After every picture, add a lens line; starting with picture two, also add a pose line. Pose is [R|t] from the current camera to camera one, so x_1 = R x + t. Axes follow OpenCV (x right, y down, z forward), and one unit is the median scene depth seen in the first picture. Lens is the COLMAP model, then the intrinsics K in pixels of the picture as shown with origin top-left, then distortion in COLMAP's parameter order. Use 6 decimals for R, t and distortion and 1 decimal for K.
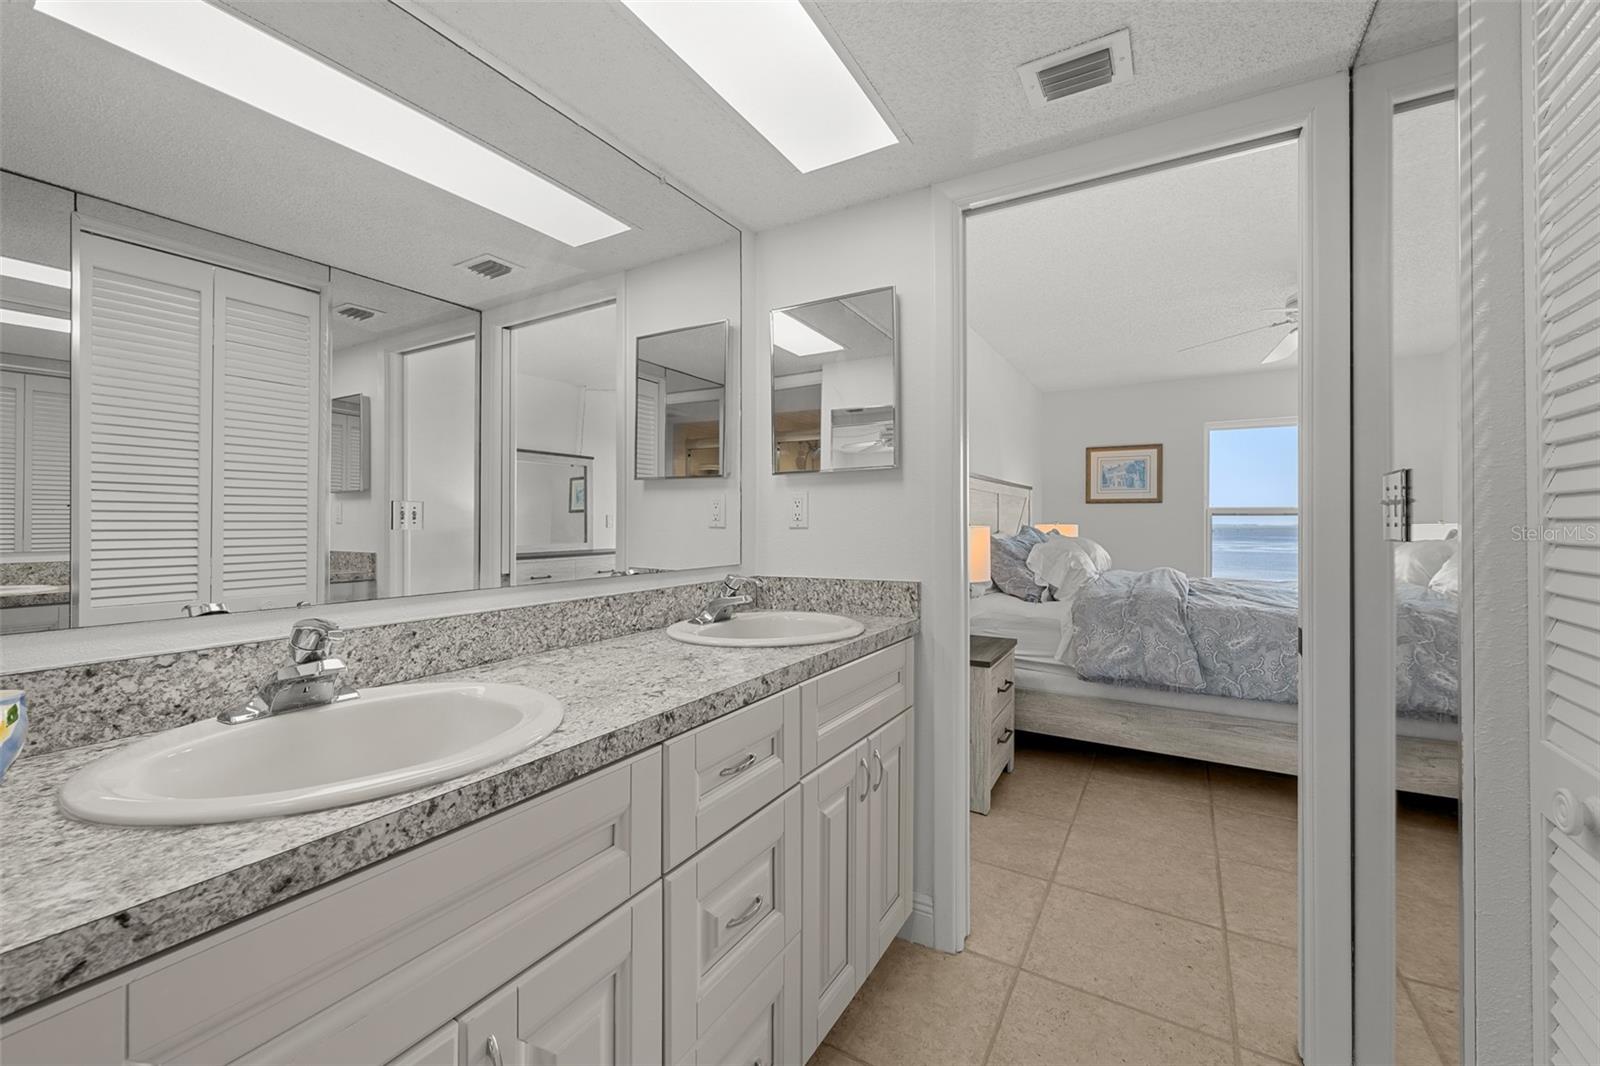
lens RADIAL K [[642.1, 0, 802.1], [0, 642.1, 524.9], [0, 0, 1]] dist [-0.001089, 0.000292]
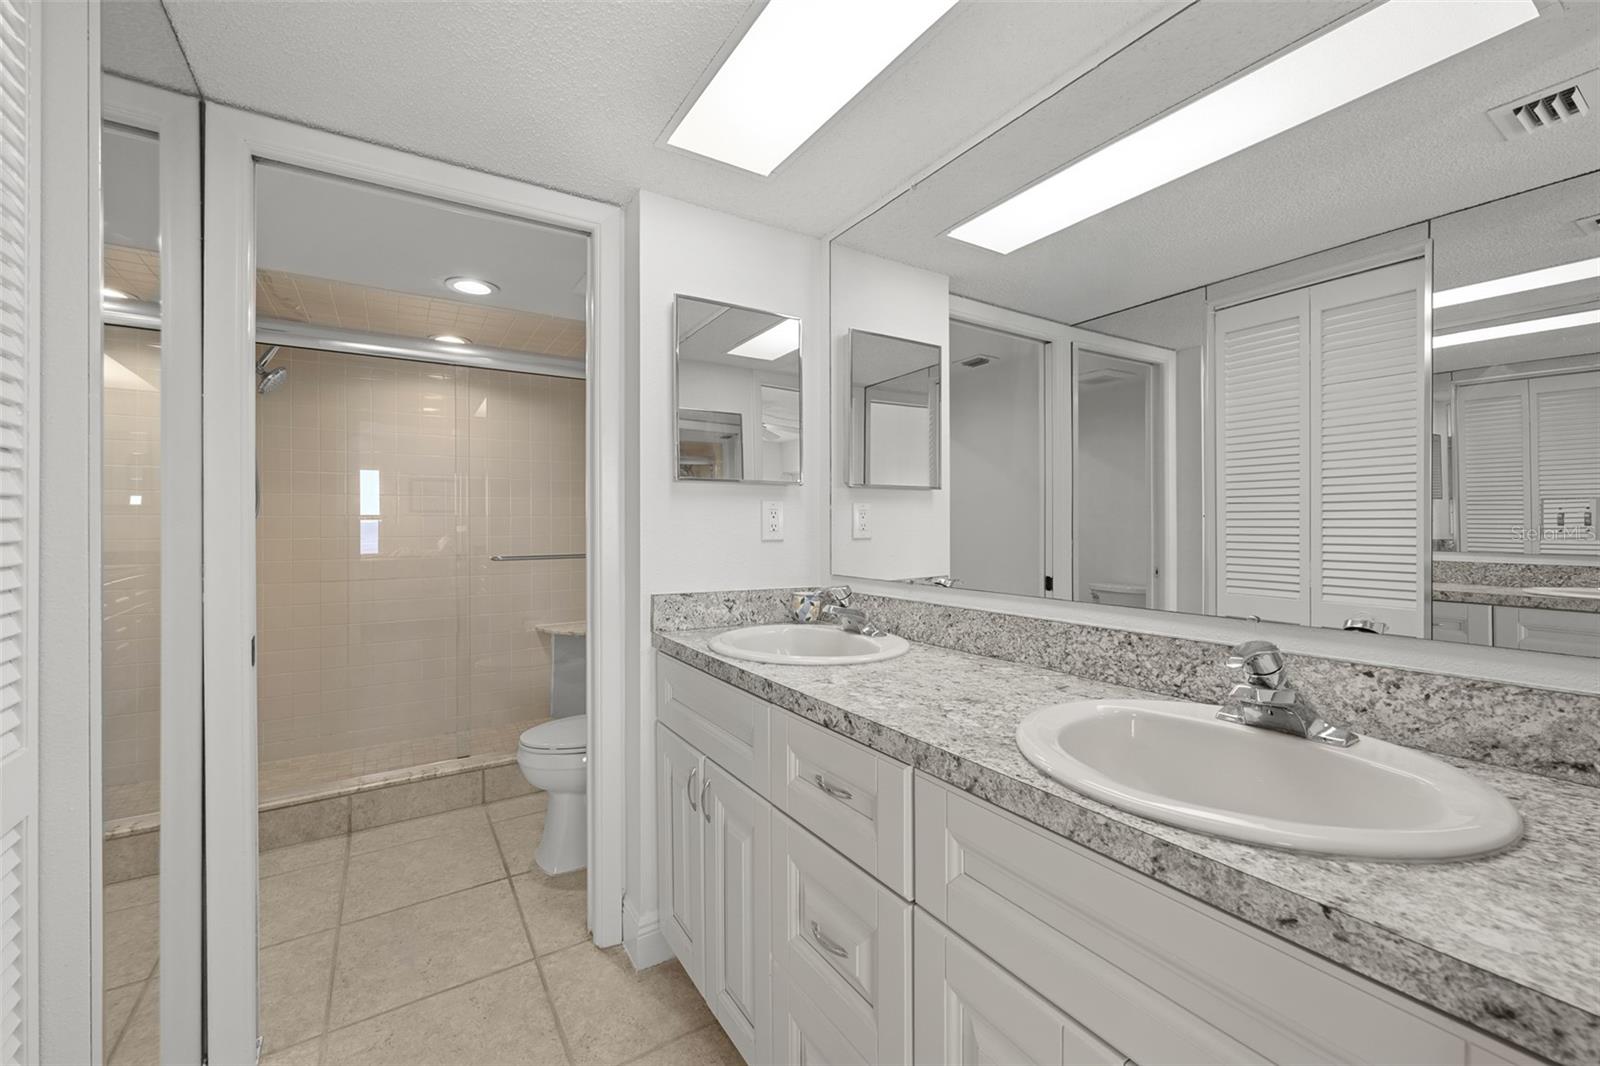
lens RADIAL K [[642.1, 0, 796.6], [0, 642.1, 525.2], [0, 0, 1]] dist [-0.001089, 0.000292]
pose [[-0.454582, 0.001892, -0.890703, 0.745434], [-0.001195, 0.999996, 0.002734, -0.024457], [0.890704, 0.002307, -0.454578, 1.312376]]
